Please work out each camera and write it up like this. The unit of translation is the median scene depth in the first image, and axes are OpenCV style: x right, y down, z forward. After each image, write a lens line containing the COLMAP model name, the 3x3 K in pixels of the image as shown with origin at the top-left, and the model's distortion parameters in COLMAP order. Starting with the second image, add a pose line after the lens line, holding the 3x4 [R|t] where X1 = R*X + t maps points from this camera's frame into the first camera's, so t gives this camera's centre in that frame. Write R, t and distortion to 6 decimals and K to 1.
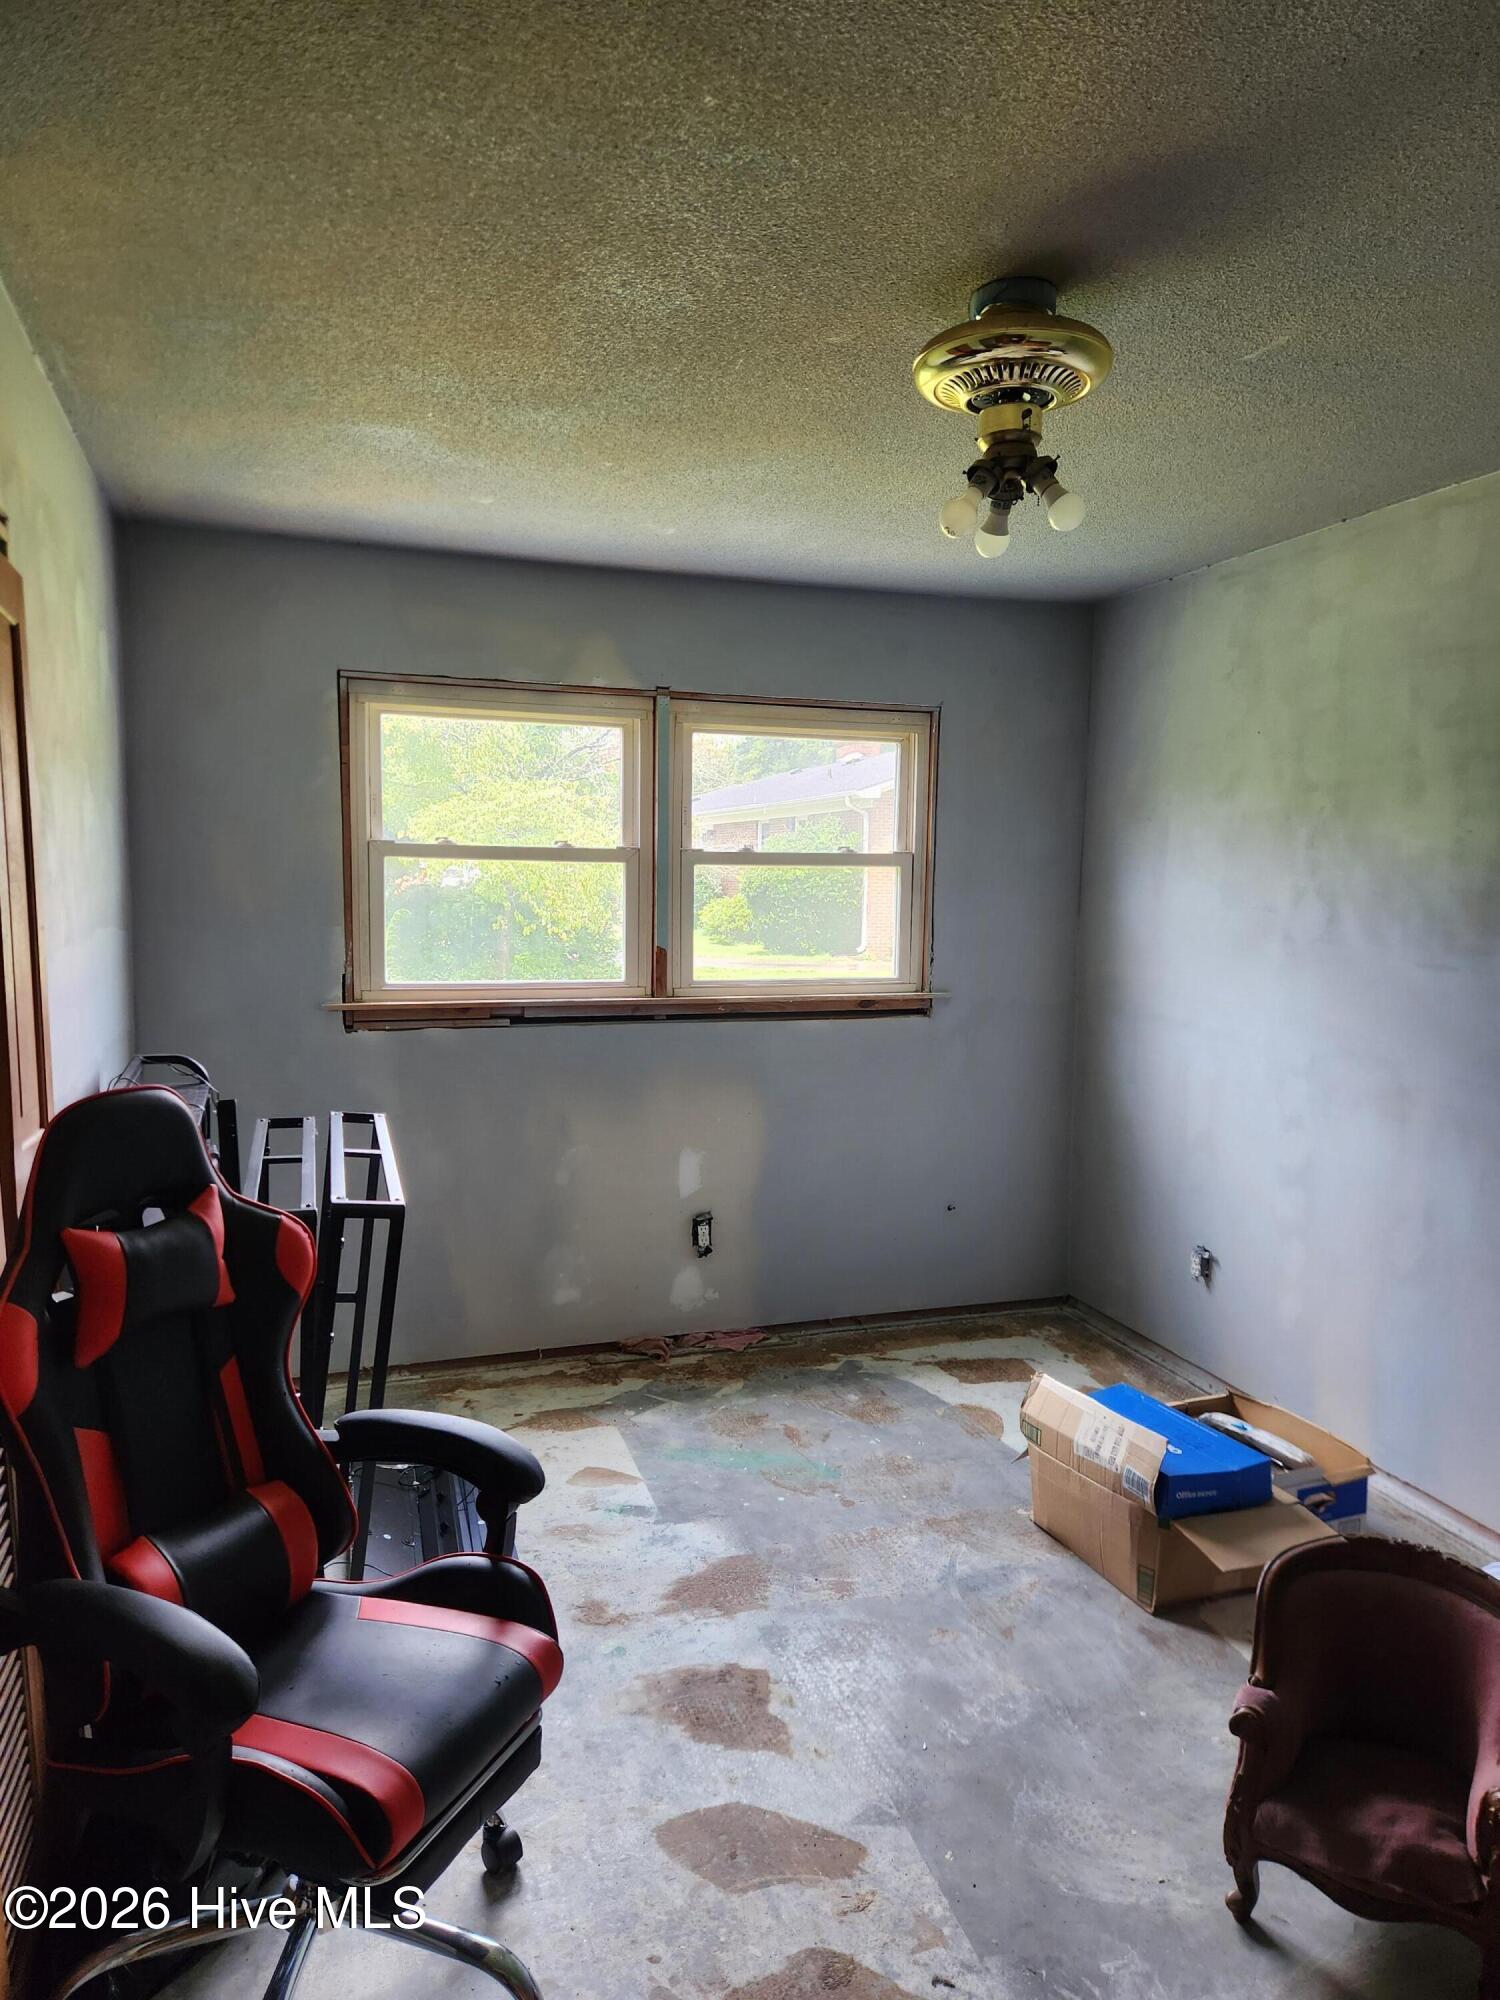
lens RADIAL K [[1372.0, 0, 741.2], [0, 1372.0, 992.6], [0, 0, 1]] dist [0.097237, -0.102658]
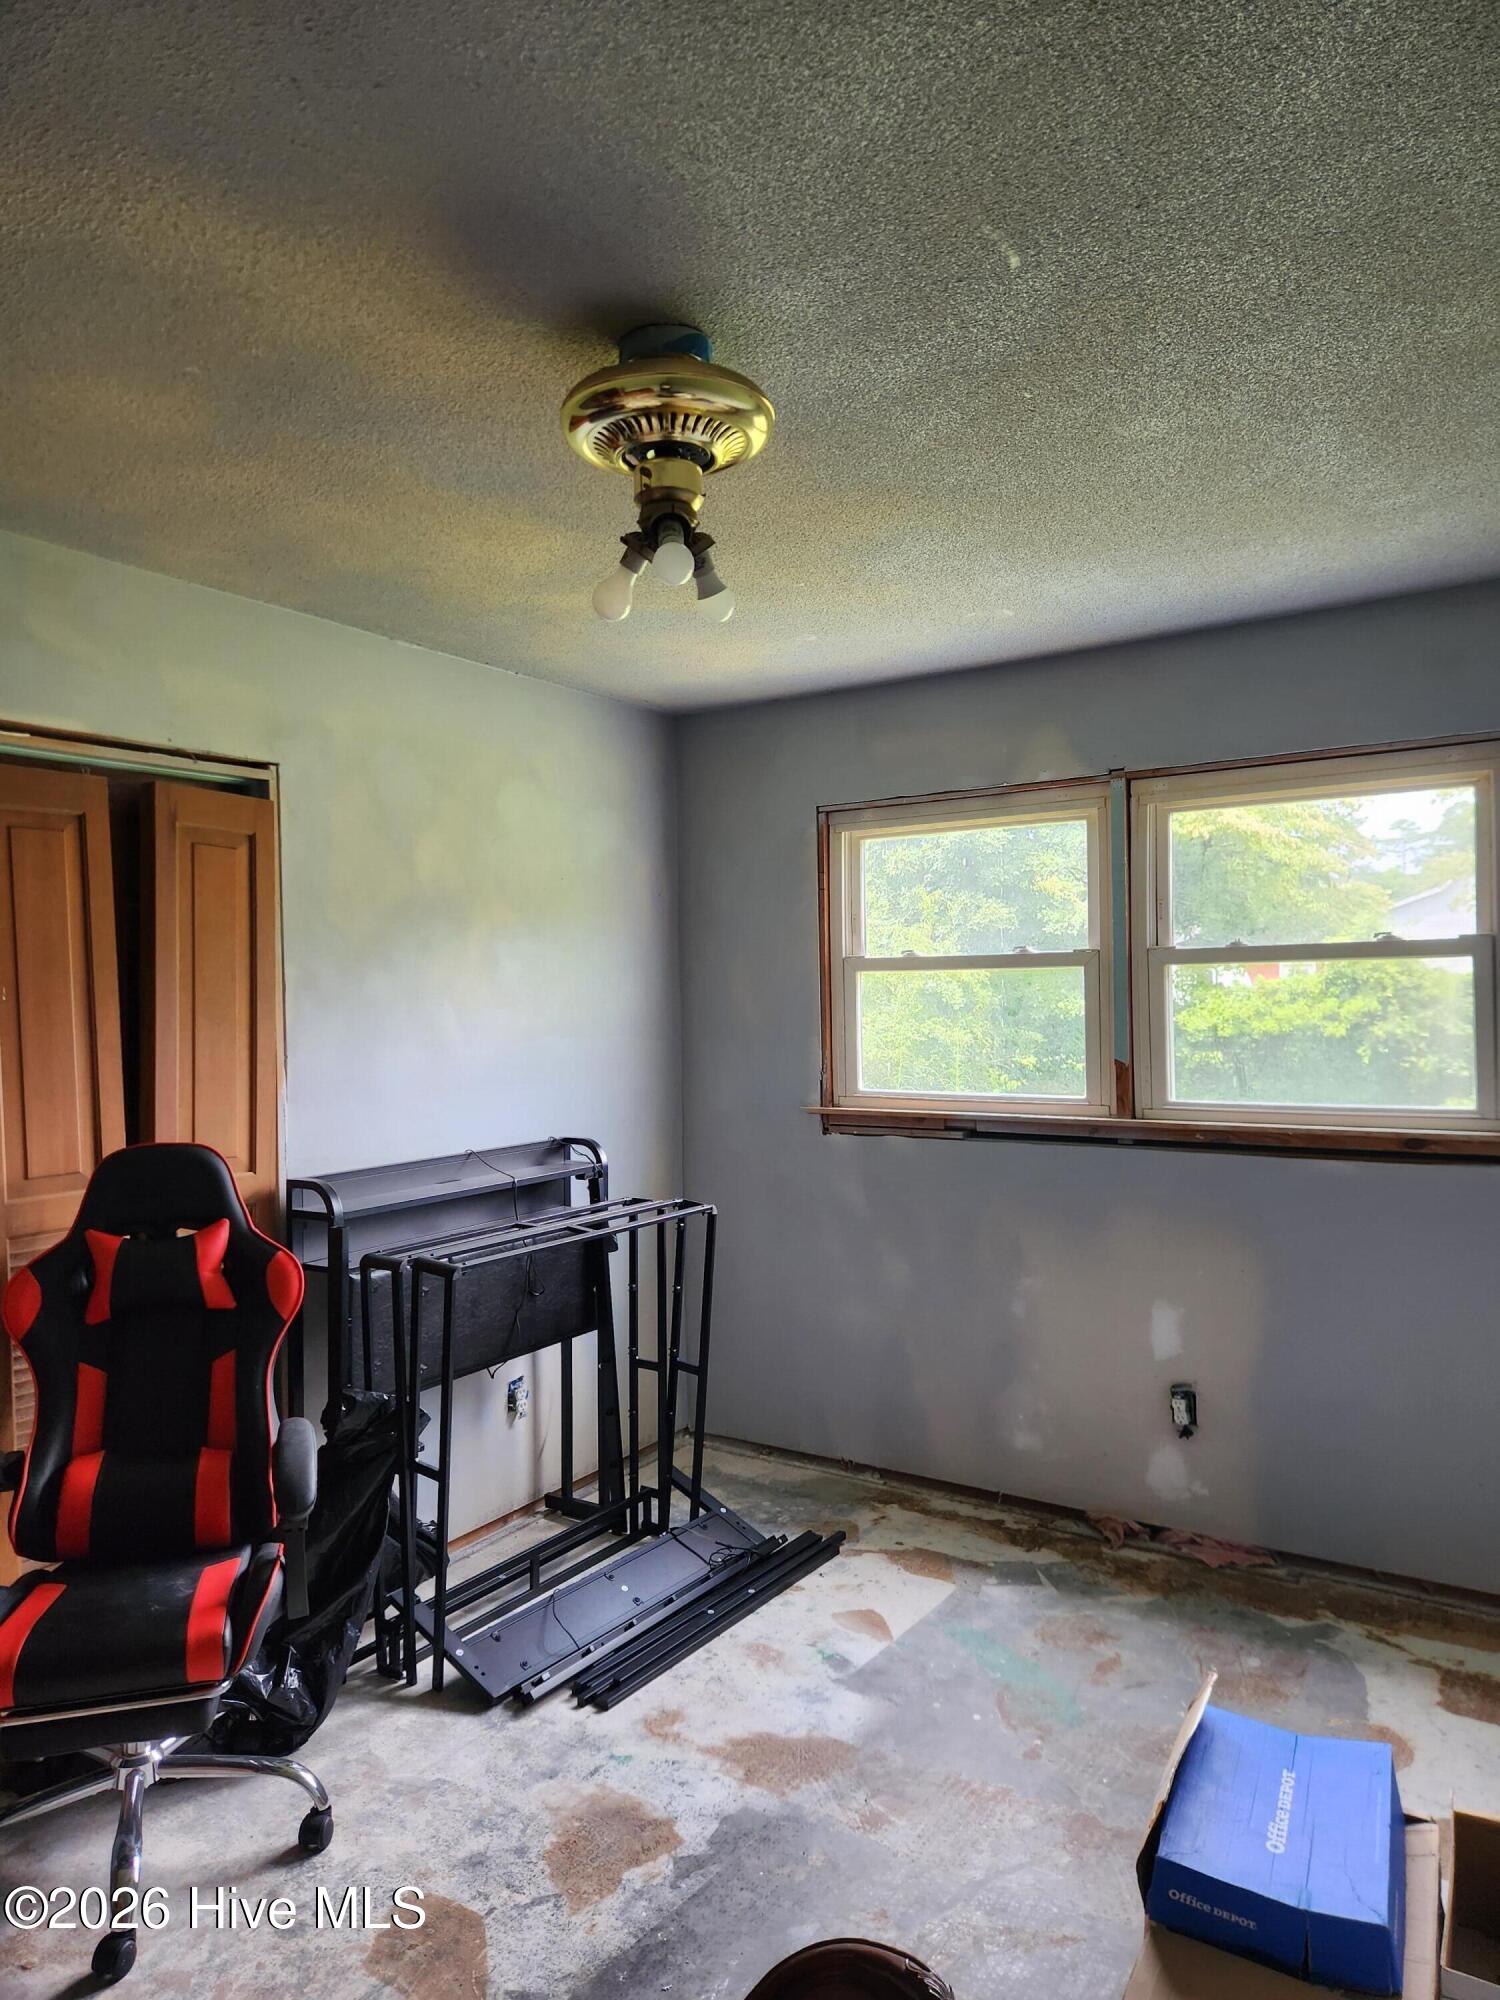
lens RADIAL K [[1372.0, 0, 741.2], [0, 1372.0, 992.6], [0, 0, 1]] dist [0.097237, -0.102658]
pose [[0.596354, -0.026071, -0.802298, 0.523372], [-0.043219, 0.996980, -0.064522, -0.009430], [0.801557, 0.073152, 0.593426, 0.289656]]
